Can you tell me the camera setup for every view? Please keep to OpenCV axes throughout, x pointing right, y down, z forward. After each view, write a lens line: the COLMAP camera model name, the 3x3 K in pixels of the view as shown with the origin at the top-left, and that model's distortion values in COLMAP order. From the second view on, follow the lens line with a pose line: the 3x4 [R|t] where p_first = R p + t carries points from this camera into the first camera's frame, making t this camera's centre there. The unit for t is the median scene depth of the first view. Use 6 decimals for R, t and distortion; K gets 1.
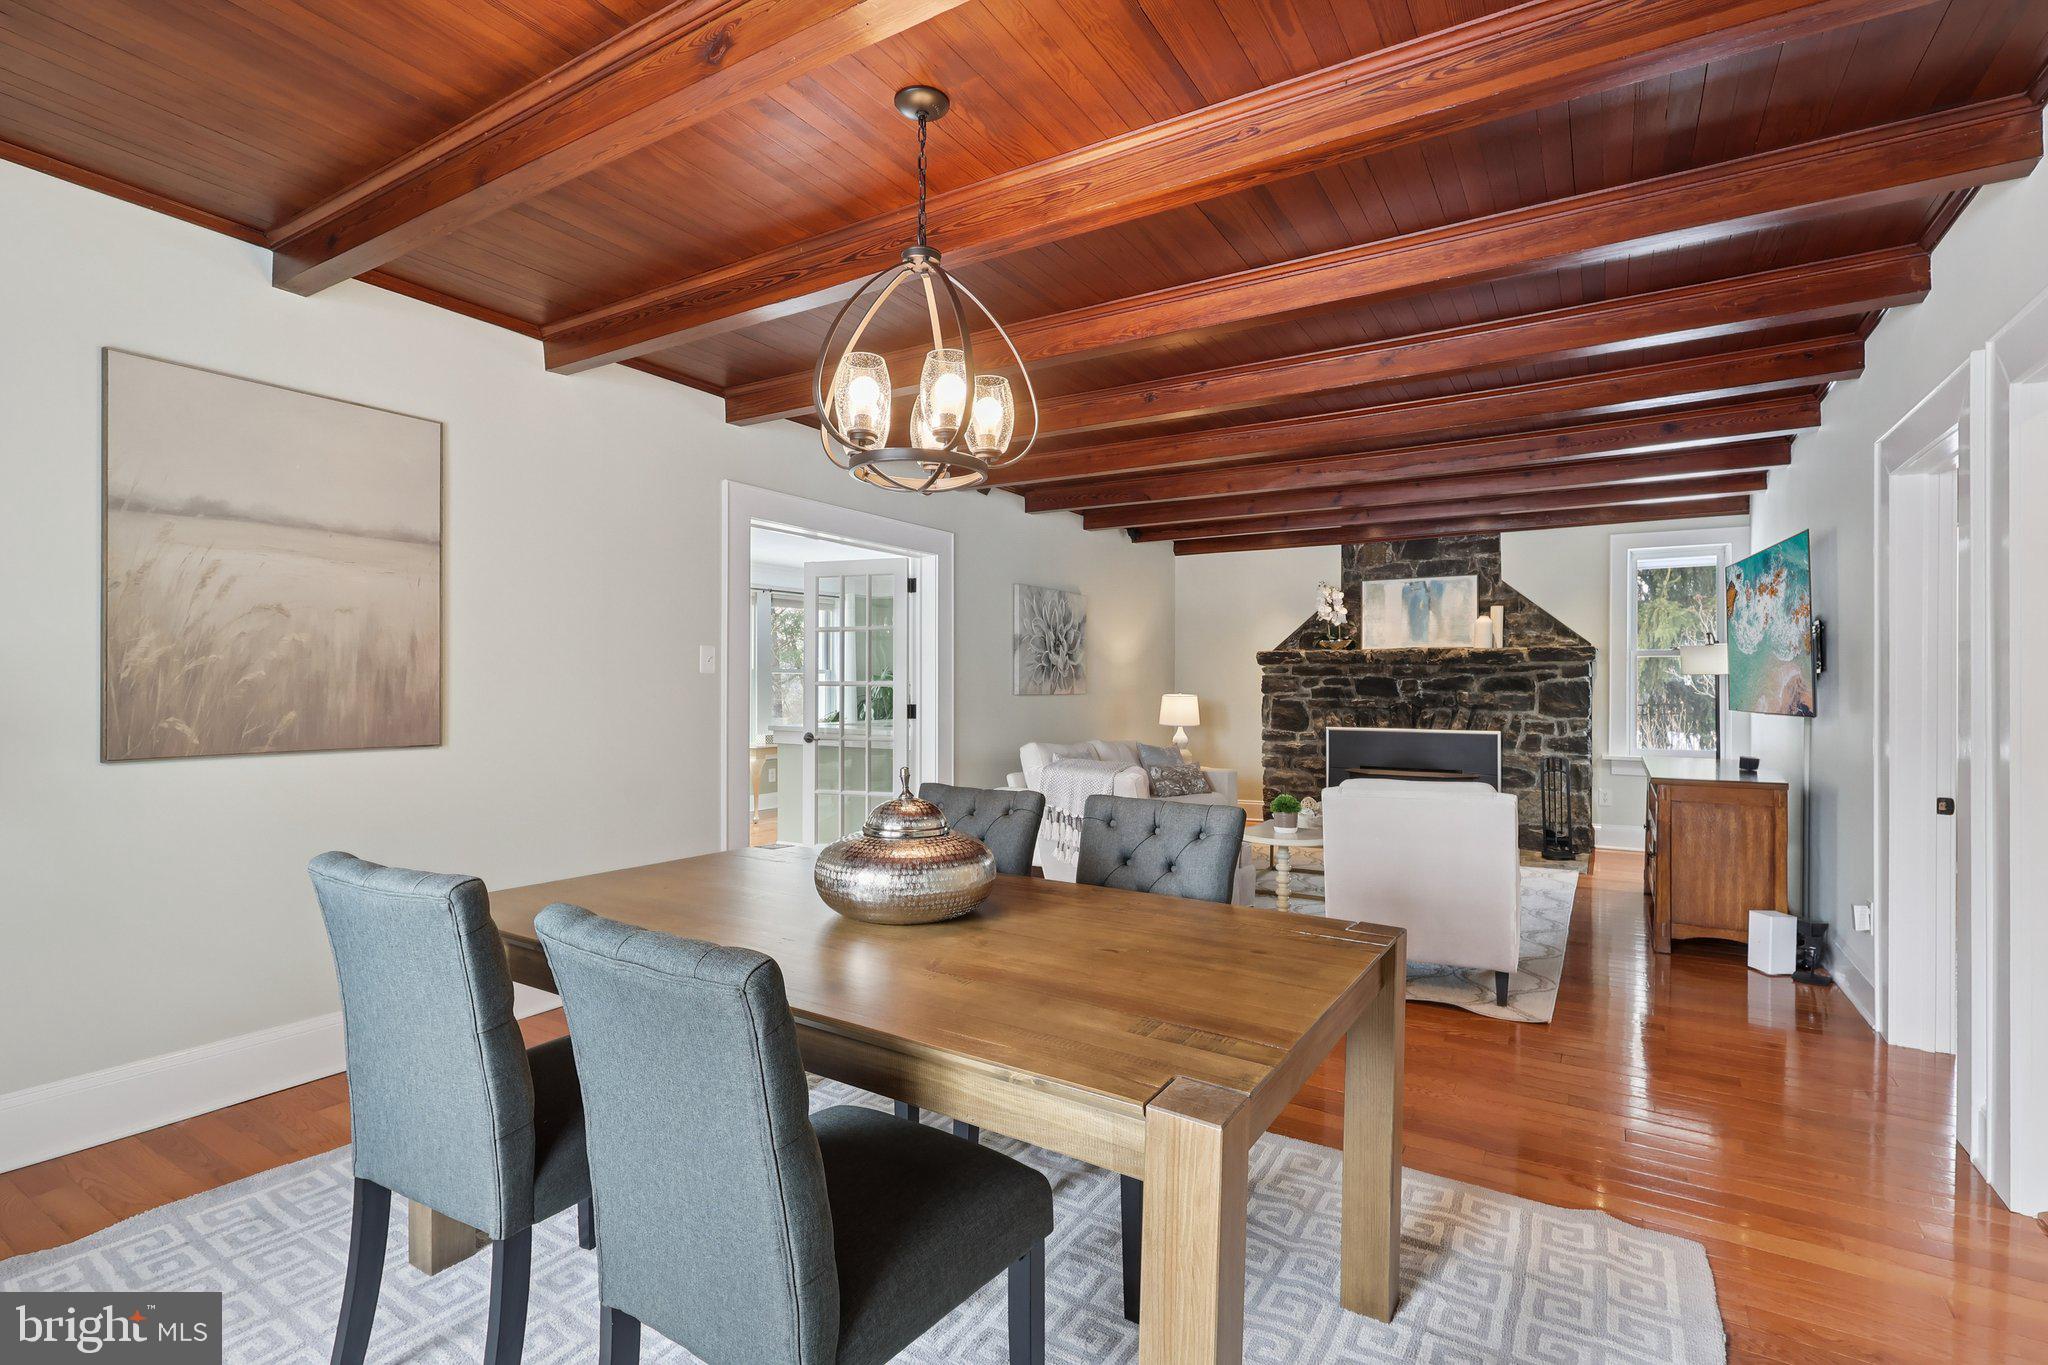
lens RADIAL K [[953.1, 0, 1023.7], [0, 953.1, 681.0], [0, 0, 1]] dist [-0.000884, 0.000536]
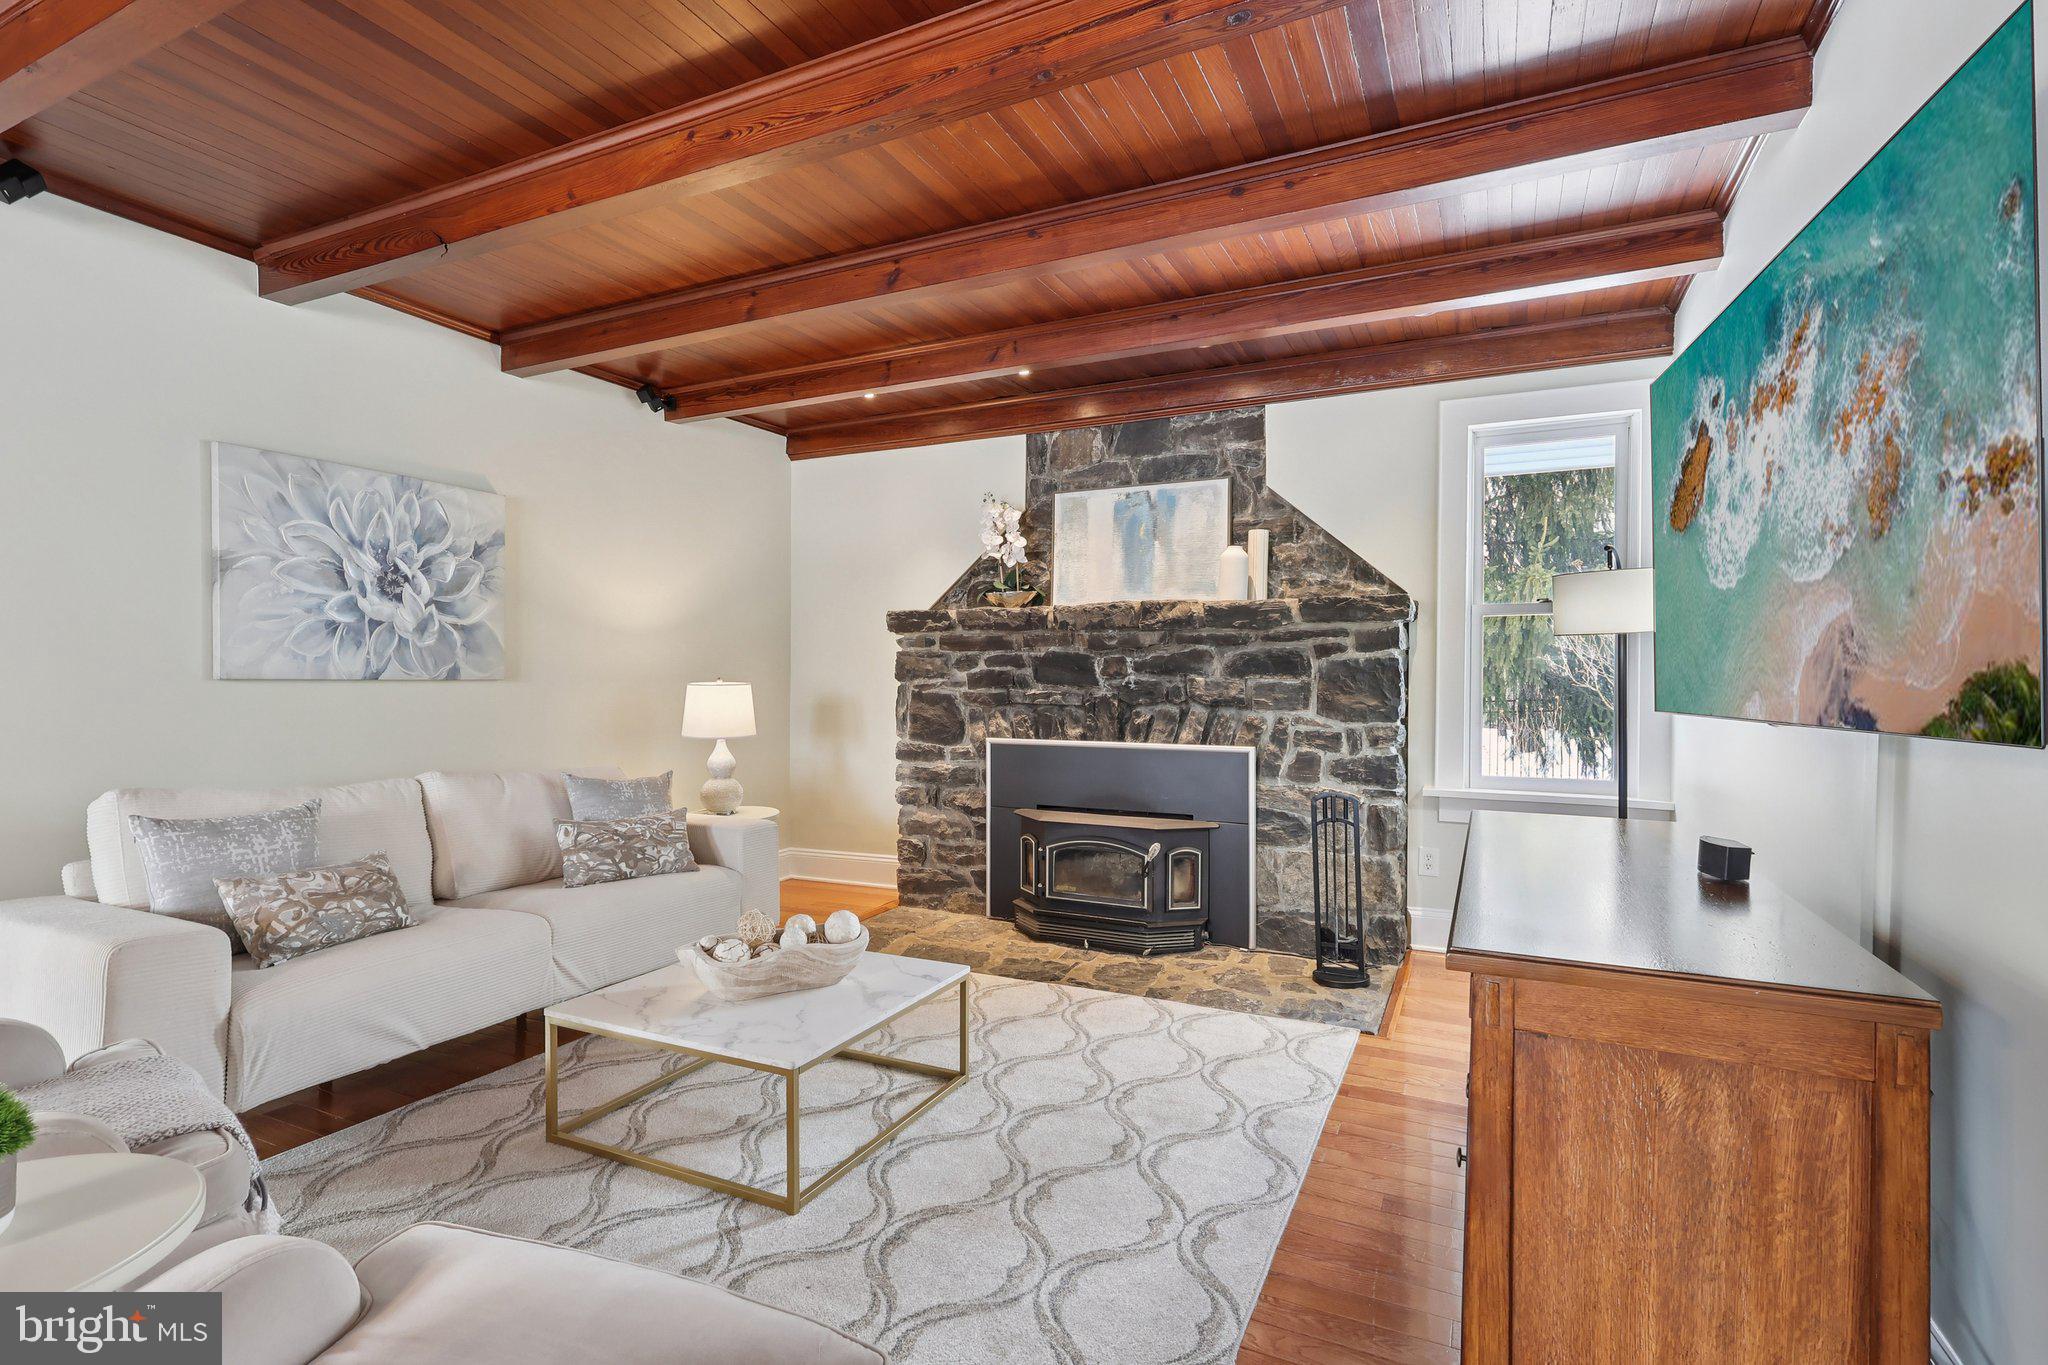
lens RADIAL K [[953.1, 0, 1026.1], [0, 953.1, 688.2], [0, 0, 1]] dist [-0.000884, 0.000536]
pose [[0.995574, -0.000182, 0.093983, 0.298582], [-0.000771, 0.999949, 0.010100, 0.012105], [-0.093980, -0.010128, 0.995523, 0.429814]]
